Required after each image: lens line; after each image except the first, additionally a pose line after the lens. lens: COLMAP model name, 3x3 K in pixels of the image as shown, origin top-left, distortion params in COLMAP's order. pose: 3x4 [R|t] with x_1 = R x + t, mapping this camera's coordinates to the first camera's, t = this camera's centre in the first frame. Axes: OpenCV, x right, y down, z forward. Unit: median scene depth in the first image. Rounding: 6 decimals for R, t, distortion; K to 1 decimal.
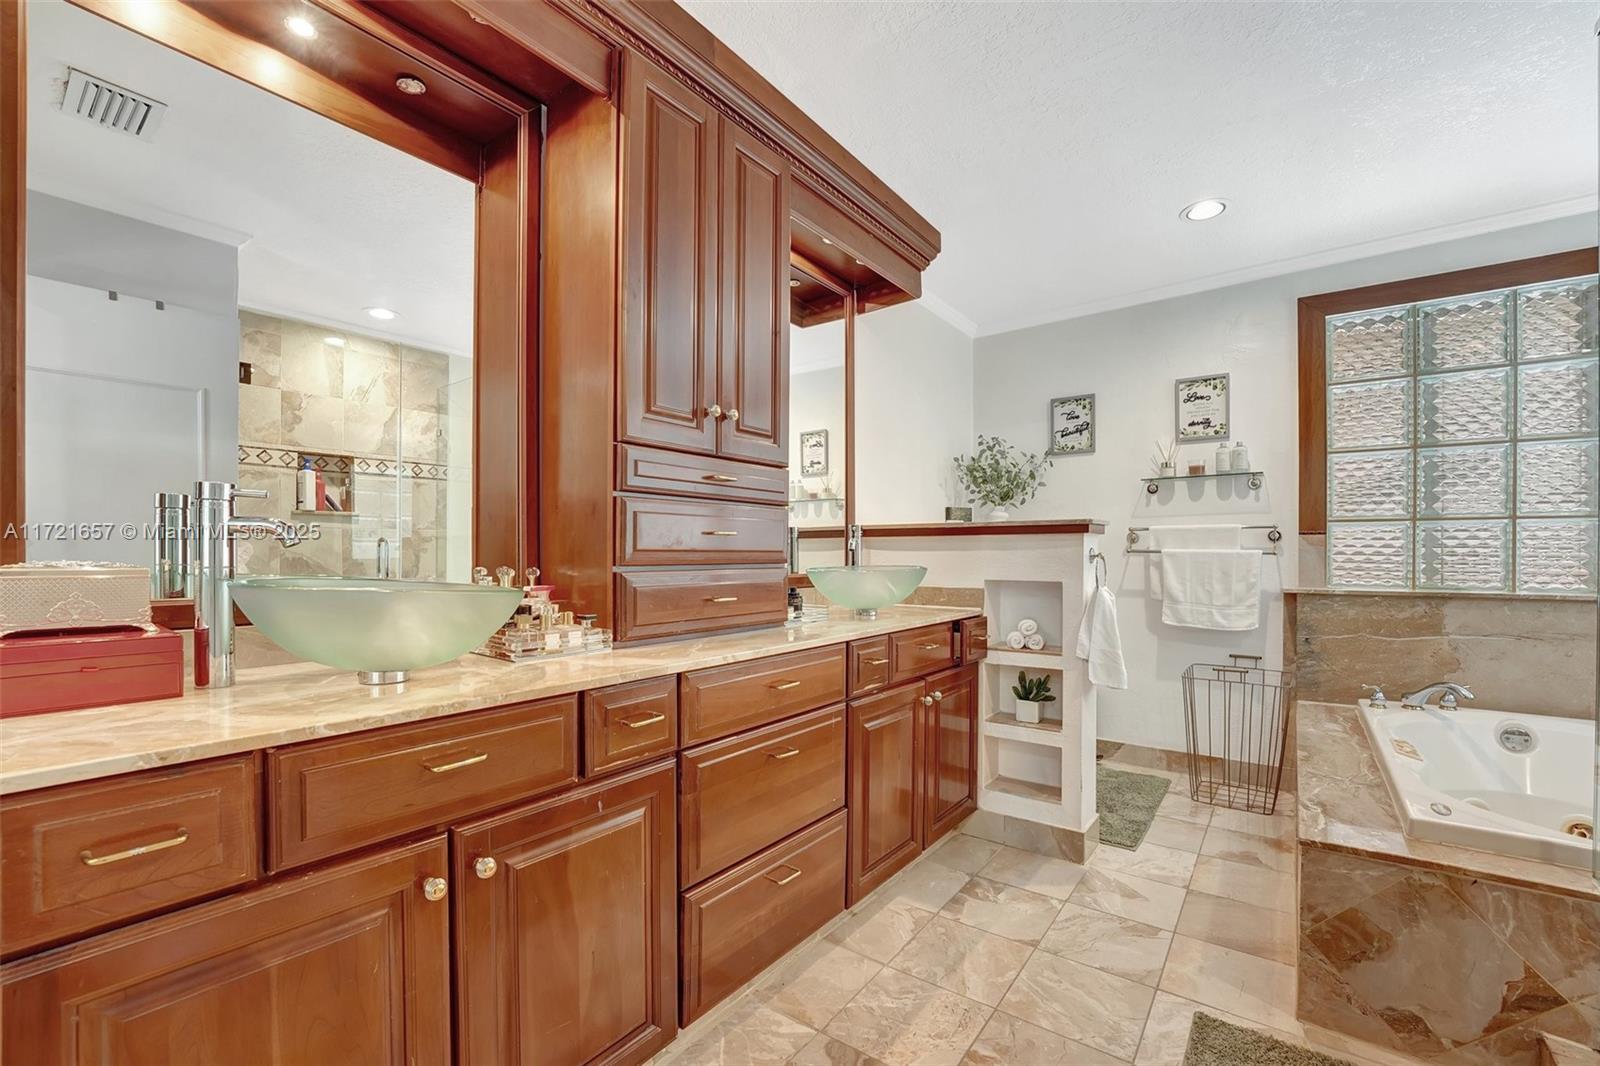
lens RADIAL K [[673.8, 0, 800.9], [0, 673.8, 548.7], [0, 0, 1]] dist [-0.021782, 0.001438]
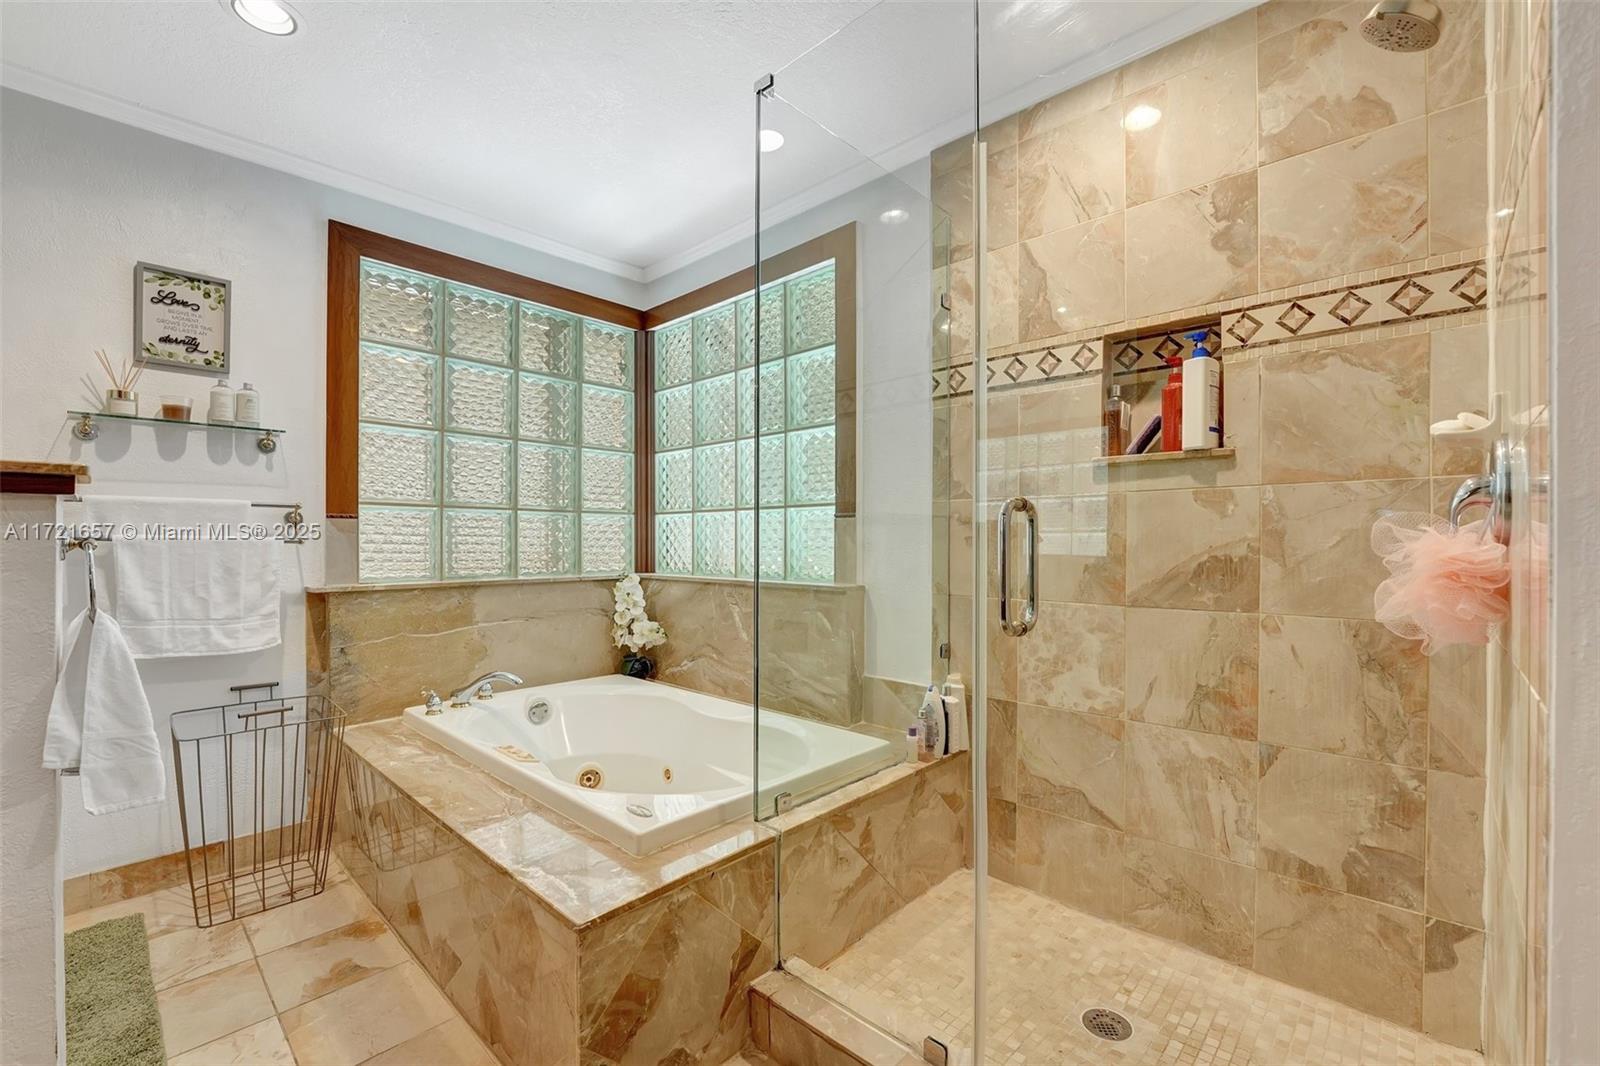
lens RADIAL K [[673.8, 0, 811.7], [0, 673.8, 542.0], [0, 0, 1]] dist [-0.021782, 0.001438]
pose [[0.097231, -0.000602, 0.995262, 0.017808], [-0.007350, 0.999972, 0.001322, 0.002229], [-0.995235, -0.007444, 0.097224, 0.350415]]
